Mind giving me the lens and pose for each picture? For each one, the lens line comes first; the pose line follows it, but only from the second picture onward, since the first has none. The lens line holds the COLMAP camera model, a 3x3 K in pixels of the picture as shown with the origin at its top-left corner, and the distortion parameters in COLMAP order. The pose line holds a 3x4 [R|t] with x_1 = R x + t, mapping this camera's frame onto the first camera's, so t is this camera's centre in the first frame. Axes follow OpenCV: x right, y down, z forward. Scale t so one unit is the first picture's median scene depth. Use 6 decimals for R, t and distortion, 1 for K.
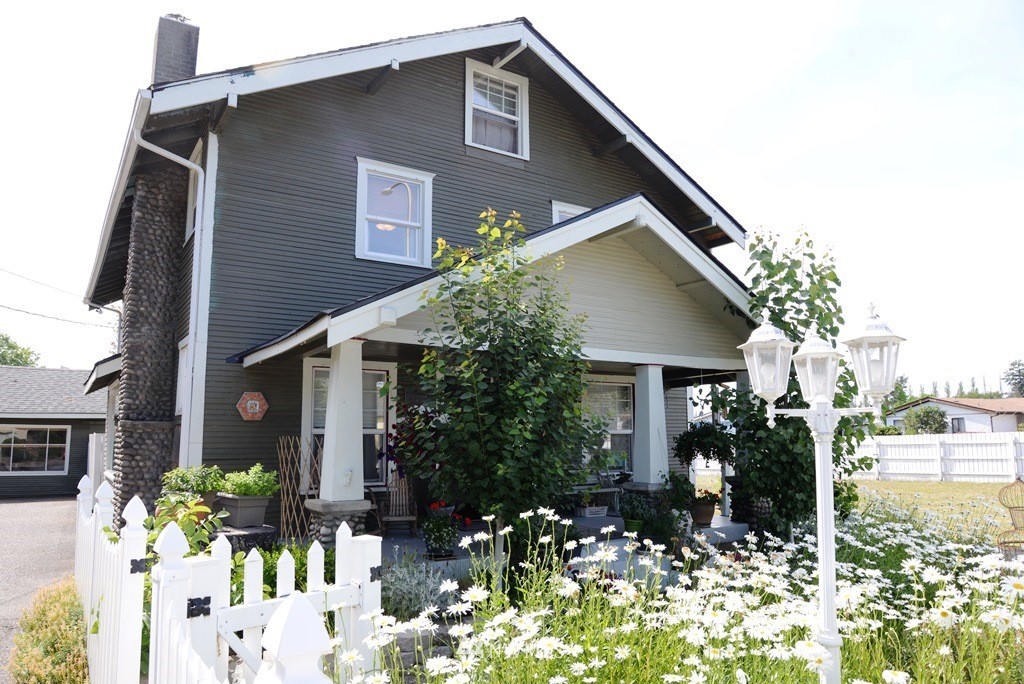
lens RADIAL K [[716.9, 0, 512.0], [0, 716.9, 342.0], [0, 0, 1]] dist [-0.086709, 0.068943]
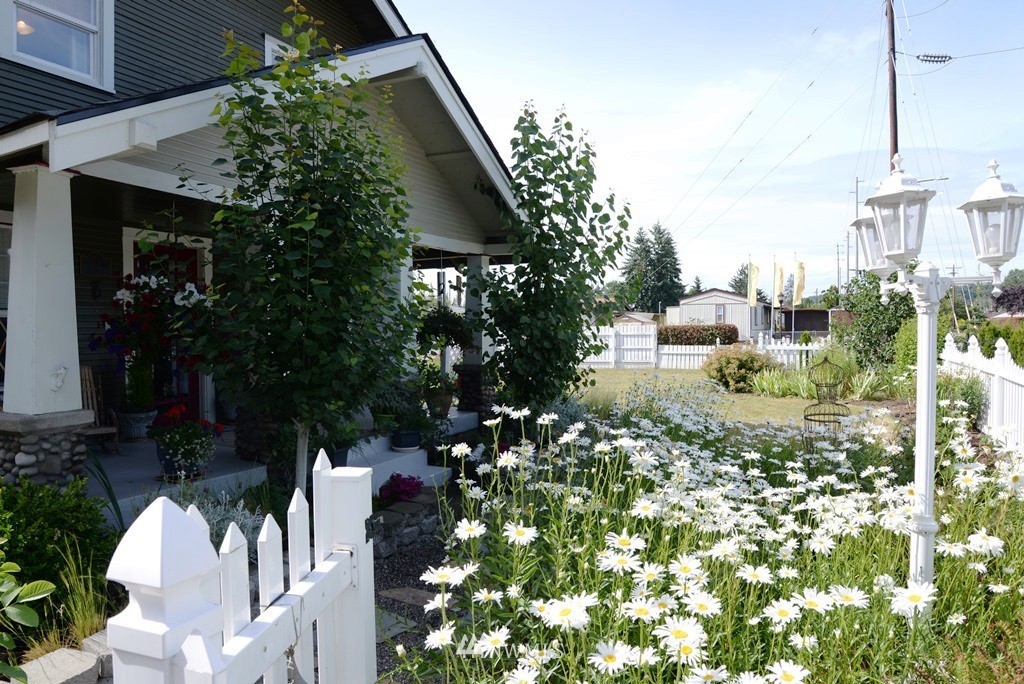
lens RADIAL K [[716.9, 0, 512.0], [0, 716.9, 342.0], [0, 0, 1]] dist [-0.086709, 0.068943]
pose [[0.858853, -0.010610, 0.512113, -0.161774], [-0.065305, 0.989359, 0.130018, 0.034855], [-0.508042, -0.145110, 0.849021, 0.184249]]
